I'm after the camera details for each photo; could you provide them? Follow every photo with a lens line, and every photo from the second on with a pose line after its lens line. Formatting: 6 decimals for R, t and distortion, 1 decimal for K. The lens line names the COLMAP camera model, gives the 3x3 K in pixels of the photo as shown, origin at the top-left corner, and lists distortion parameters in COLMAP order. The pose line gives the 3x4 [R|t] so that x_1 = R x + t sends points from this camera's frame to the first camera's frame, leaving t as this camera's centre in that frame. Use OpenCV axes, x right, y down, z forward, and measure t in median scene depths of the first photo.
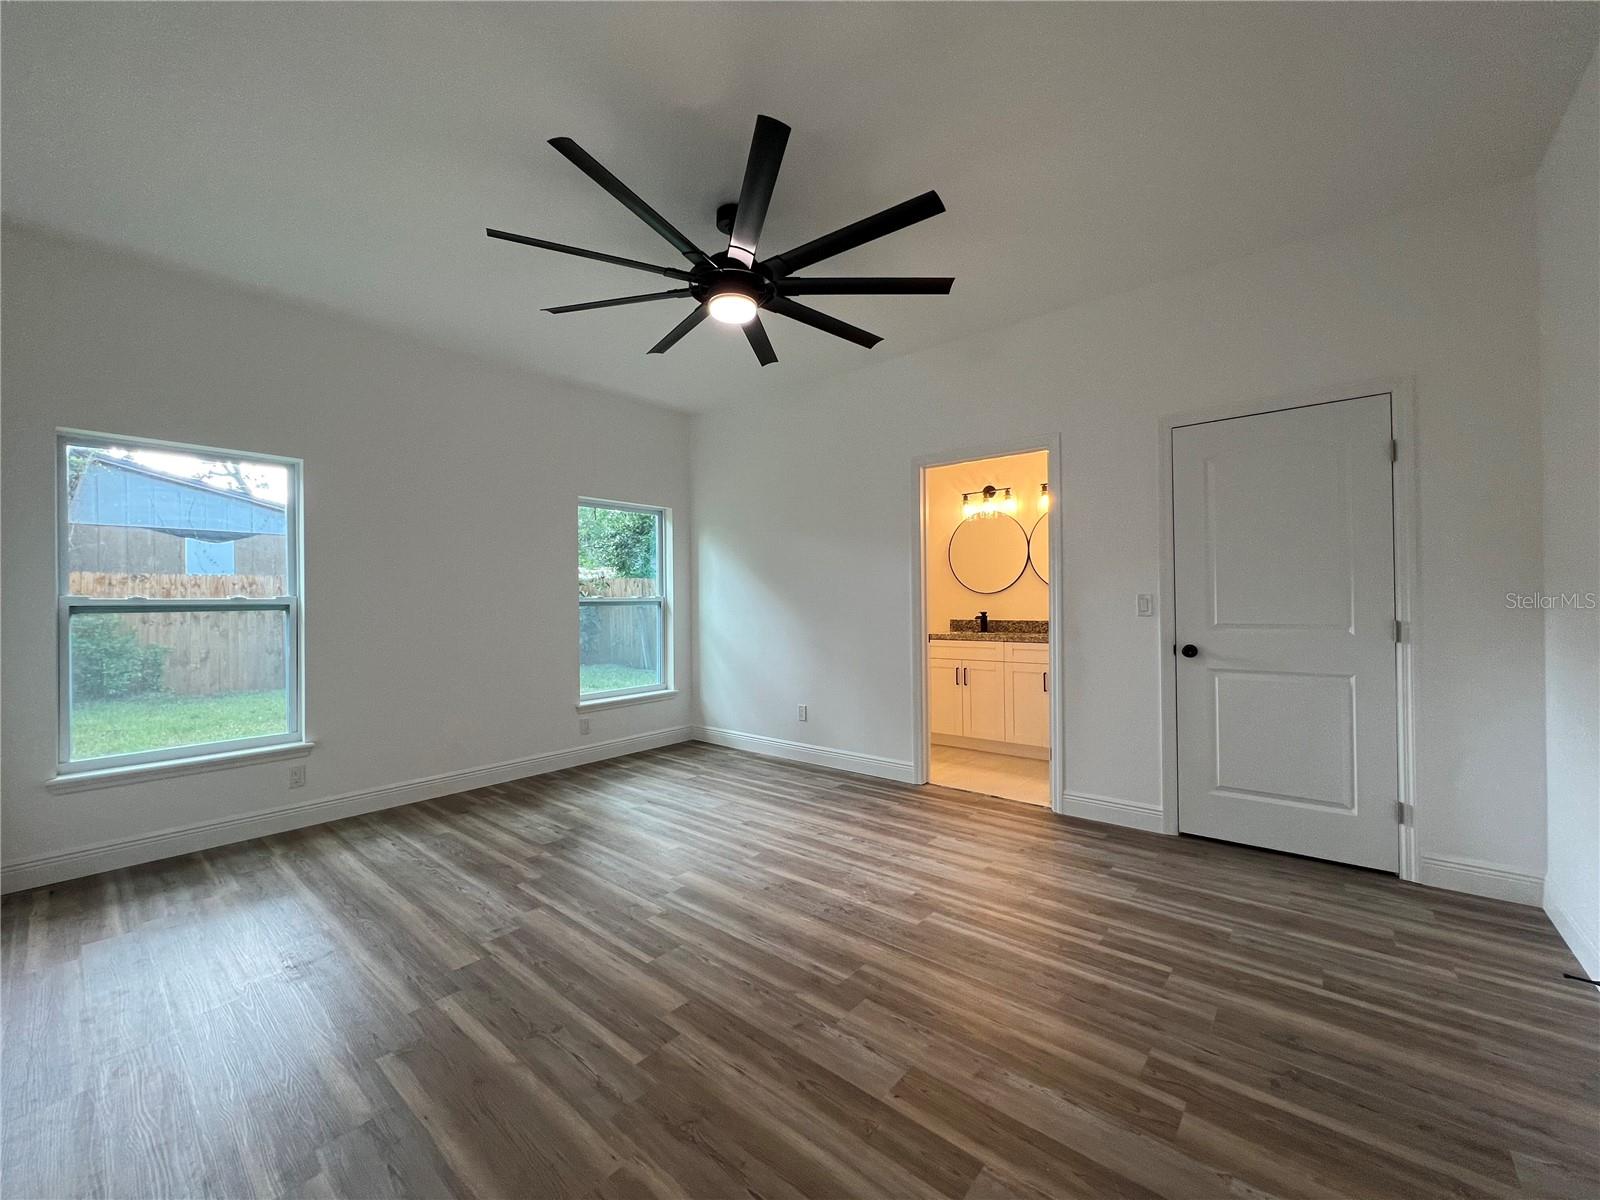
lens RADIAL K [[638.9, 0, 794.8], [0, 638.9, 597.4], [0, 0, 1]] dist [-0.000201, -0.000051]
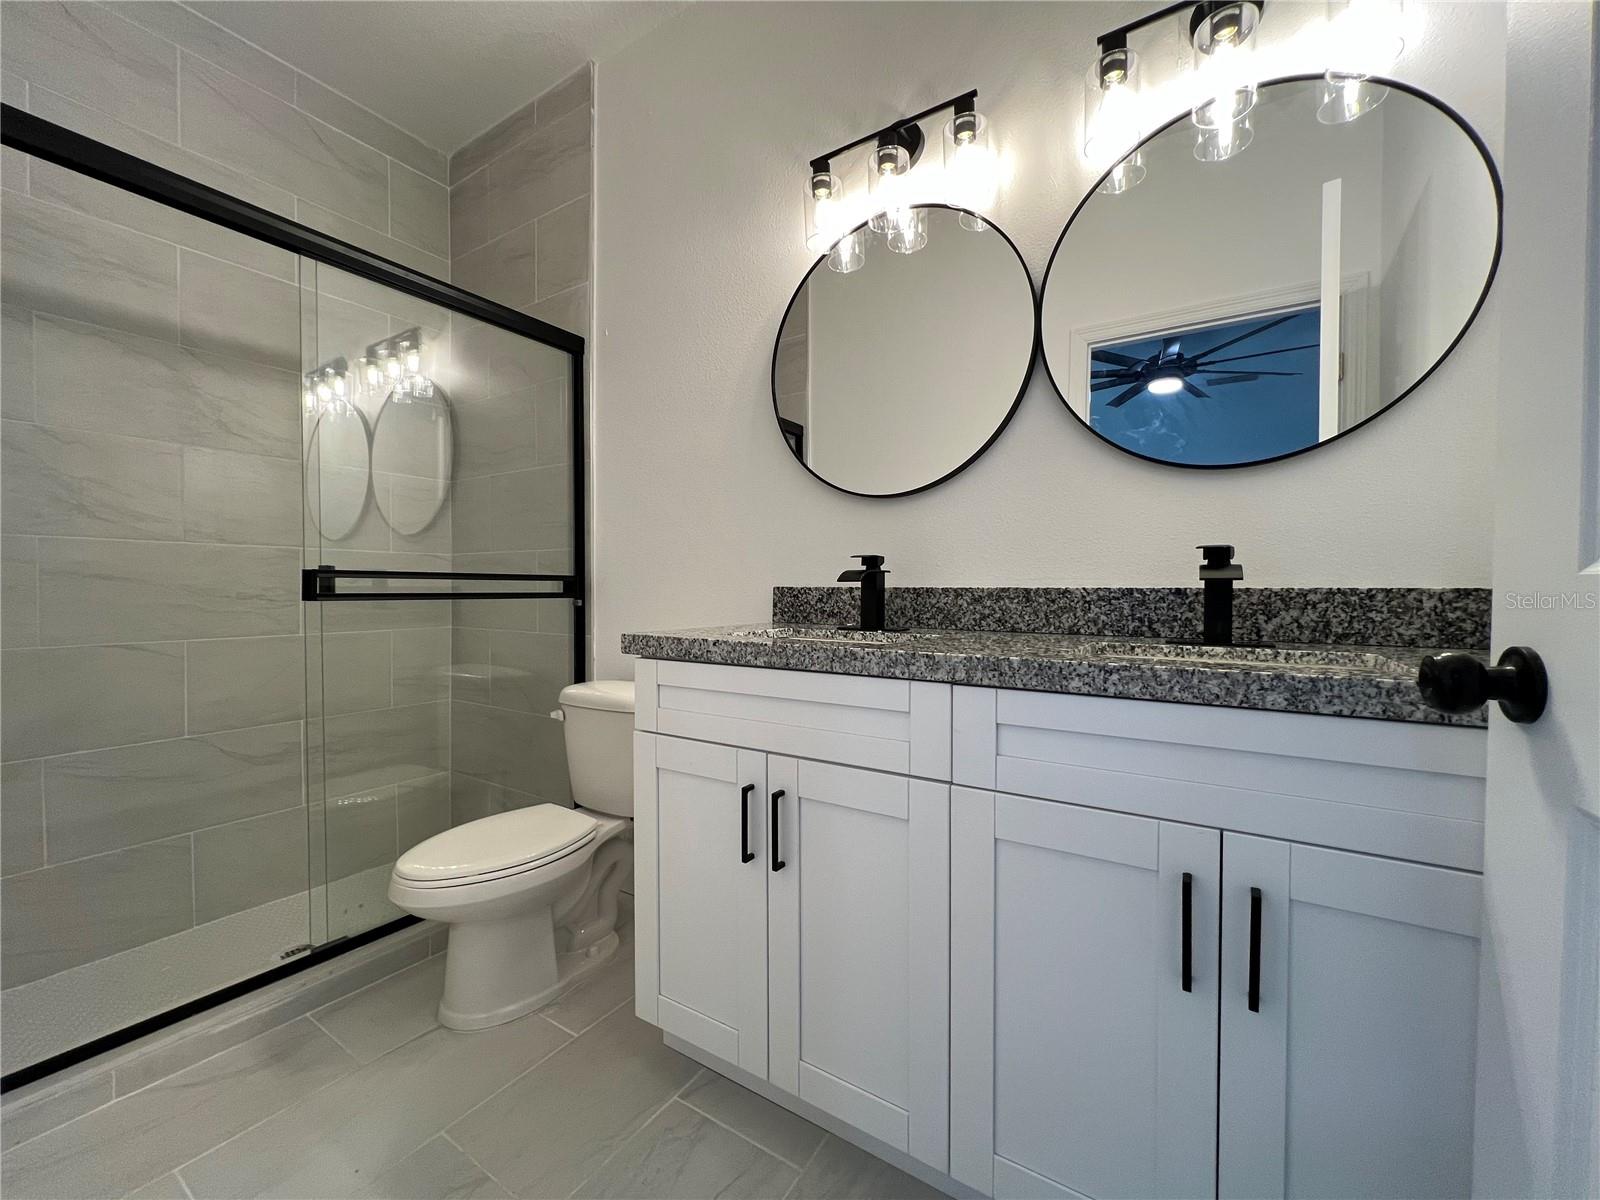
lens RADIAL K [[633.9, 0, 800.0], [0, 633.9, 600.0], [0, 0, 1]] dist [0.017263, -0.005322]
pose [[0.993533, 0.006178, 0.113375, 0.232783], [-0.008612, 0.999743, 0.020985, 0.035926], [-0.113216, -0.021825, 0.993331, 0.729215]]
